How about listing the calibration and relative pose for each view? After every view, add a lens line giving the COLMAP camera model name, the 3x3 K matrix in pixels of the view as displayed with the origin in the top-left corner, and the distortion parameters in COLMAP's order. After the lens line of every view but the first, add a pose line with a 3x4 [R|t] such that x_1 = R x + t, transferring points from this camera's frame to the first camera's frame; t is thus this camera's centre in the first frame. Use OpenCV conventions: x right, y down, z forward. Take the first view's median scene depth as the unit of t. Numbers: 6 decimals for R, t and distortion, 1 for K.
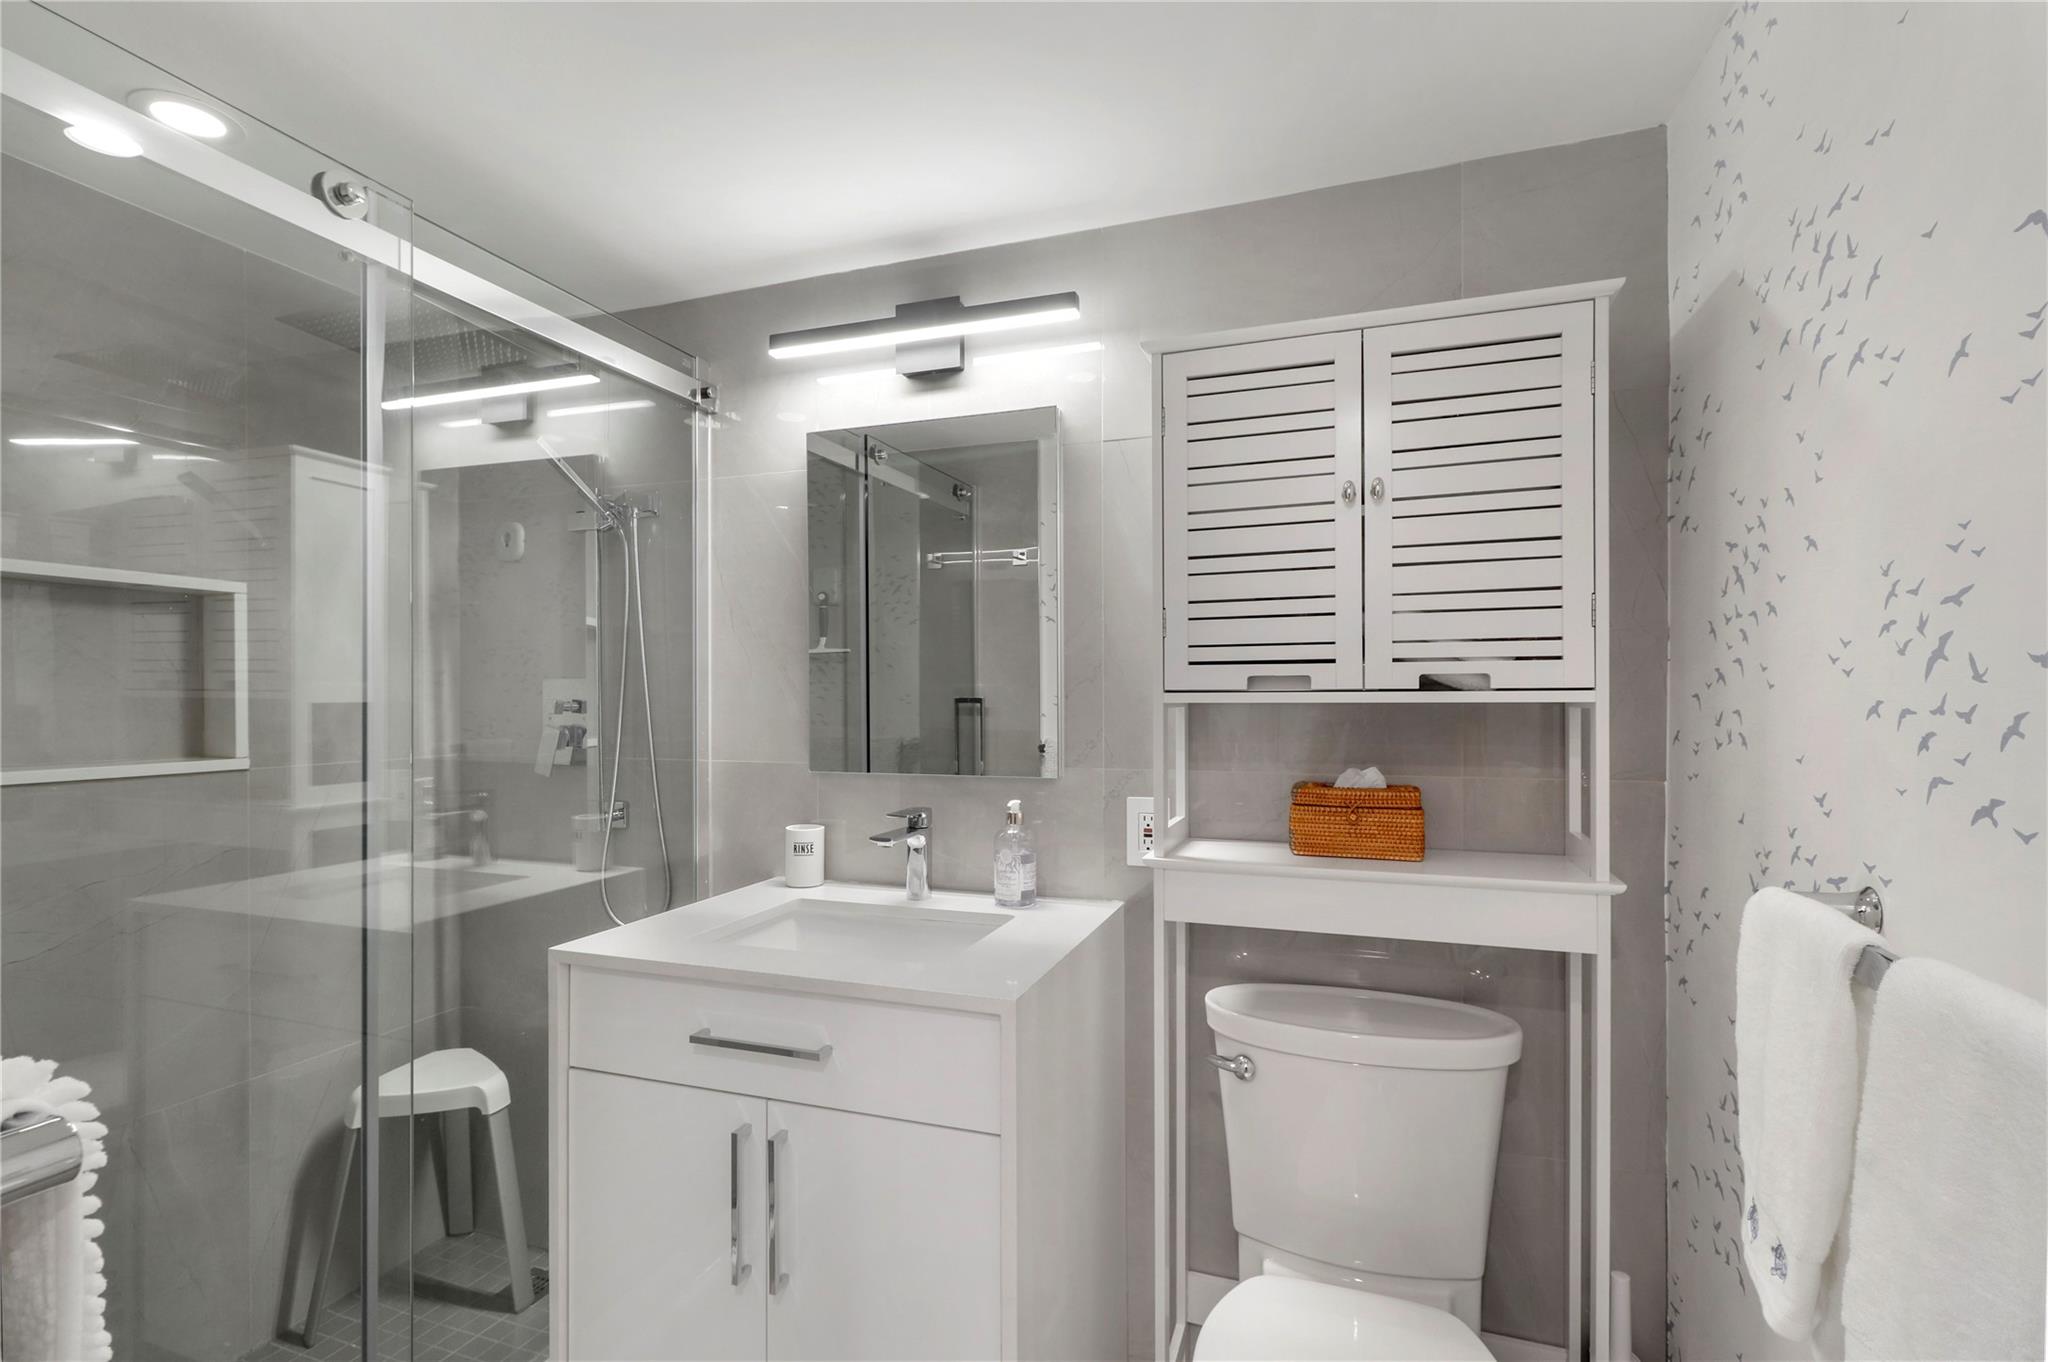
lens RADIAL K [[970.0, 0, 1020.3], [0, 970.0, 701.1], [0, 0, 1]] dist [0.000424, -0.000031]
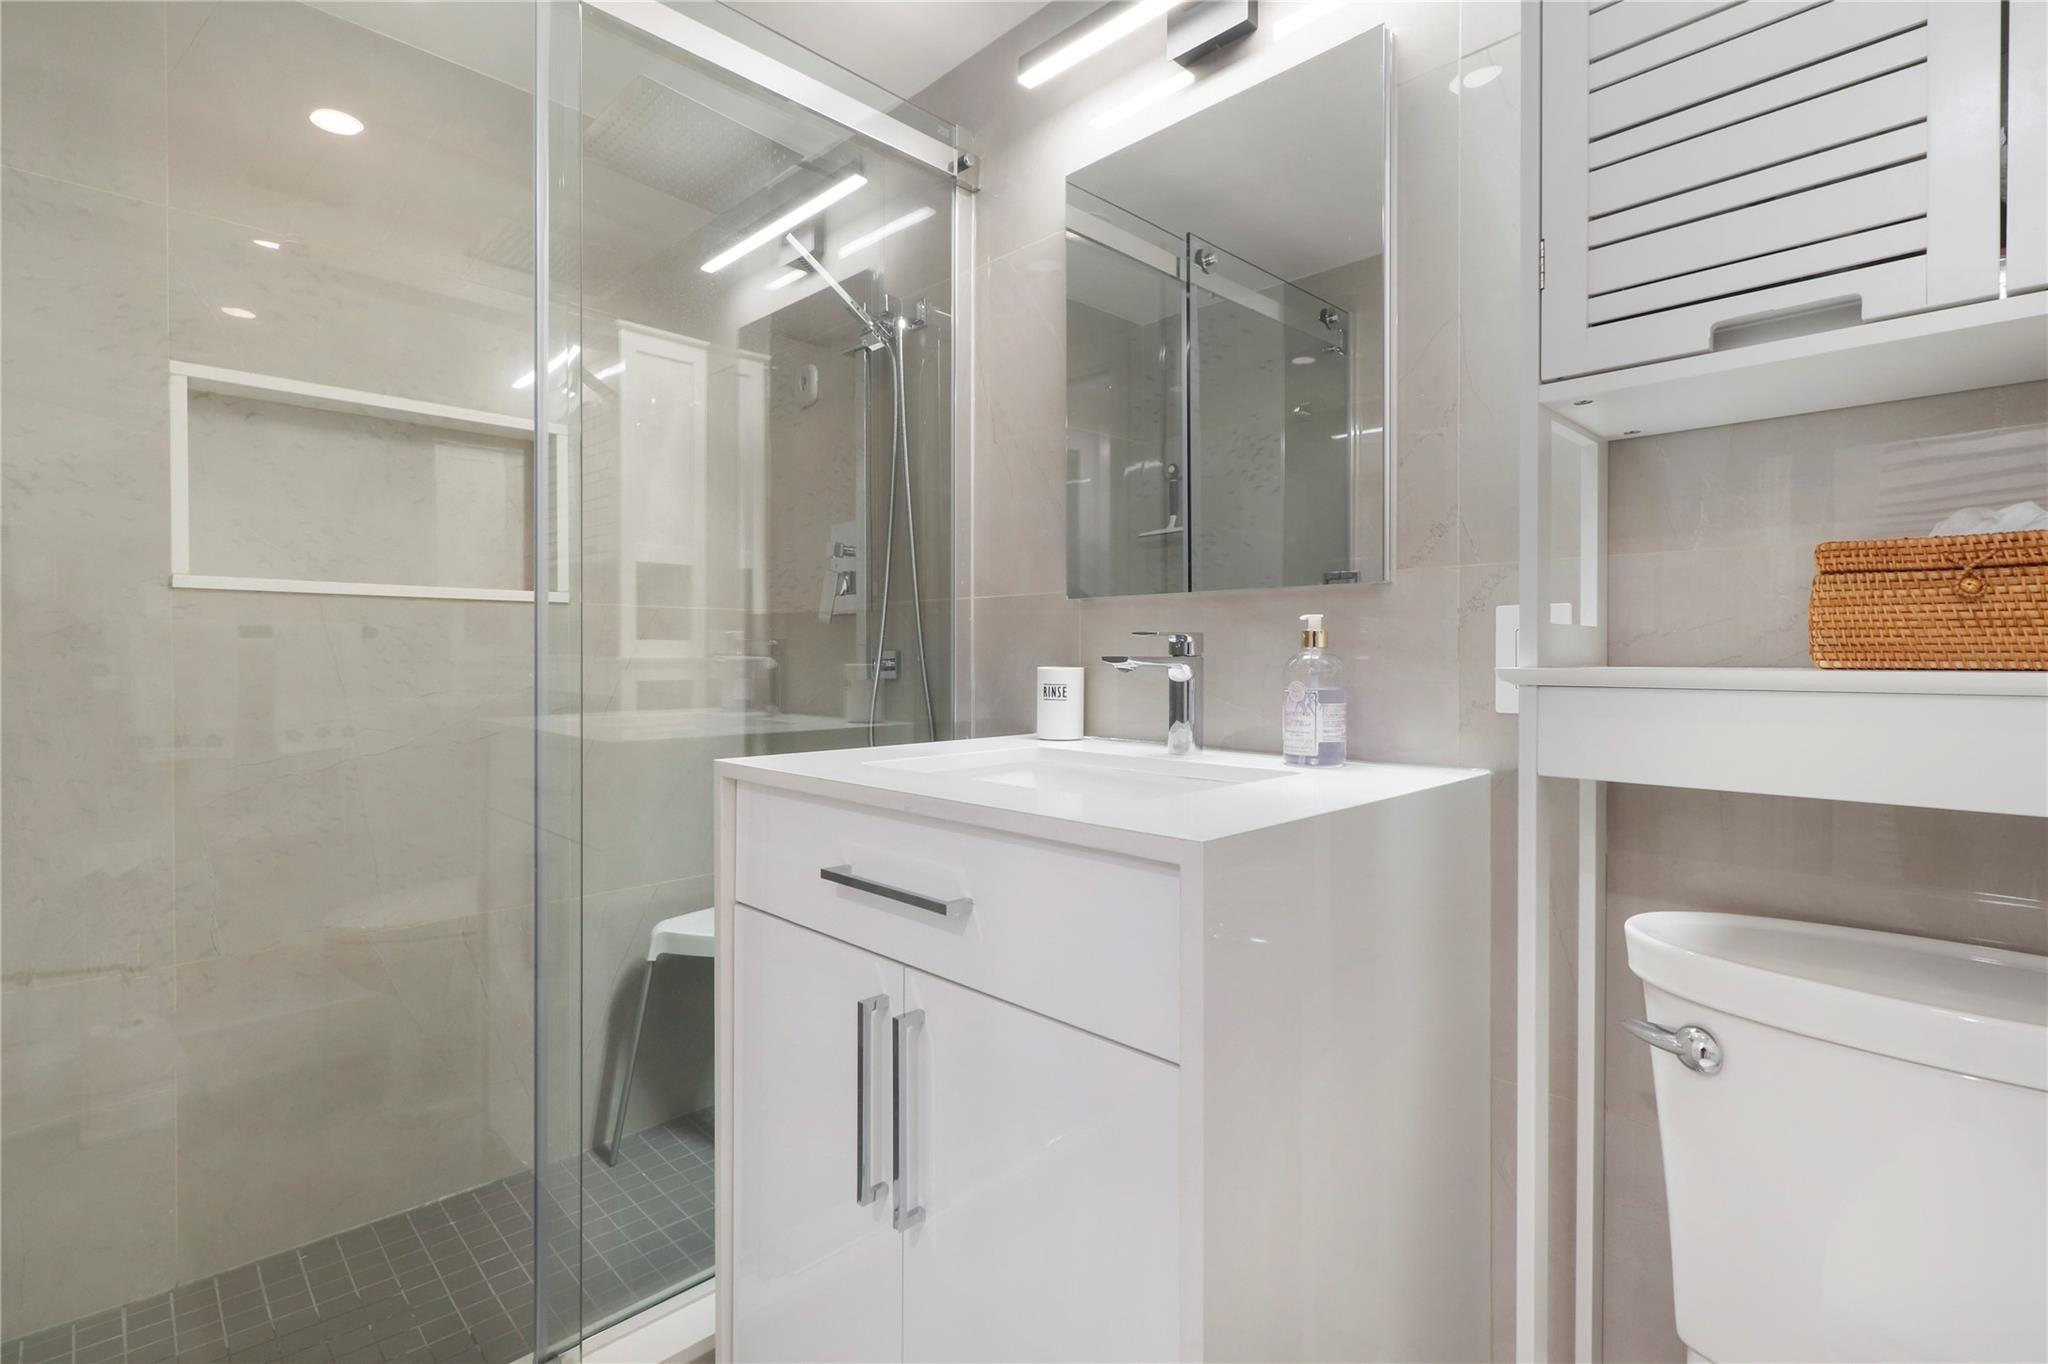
lens RADIAL K [[956.2, 0, 1021.6], [0, 956.2, 671.5], [0, 0, 1]] dist [0.001481, 0.000021]
pose [[0.899246, 0.008133, -0.437369, 0.104420], [-0.007471, 0.999967, 0.003233, 0.142666], [0.437380, 0.000361, 0.899276, 0.298623]]
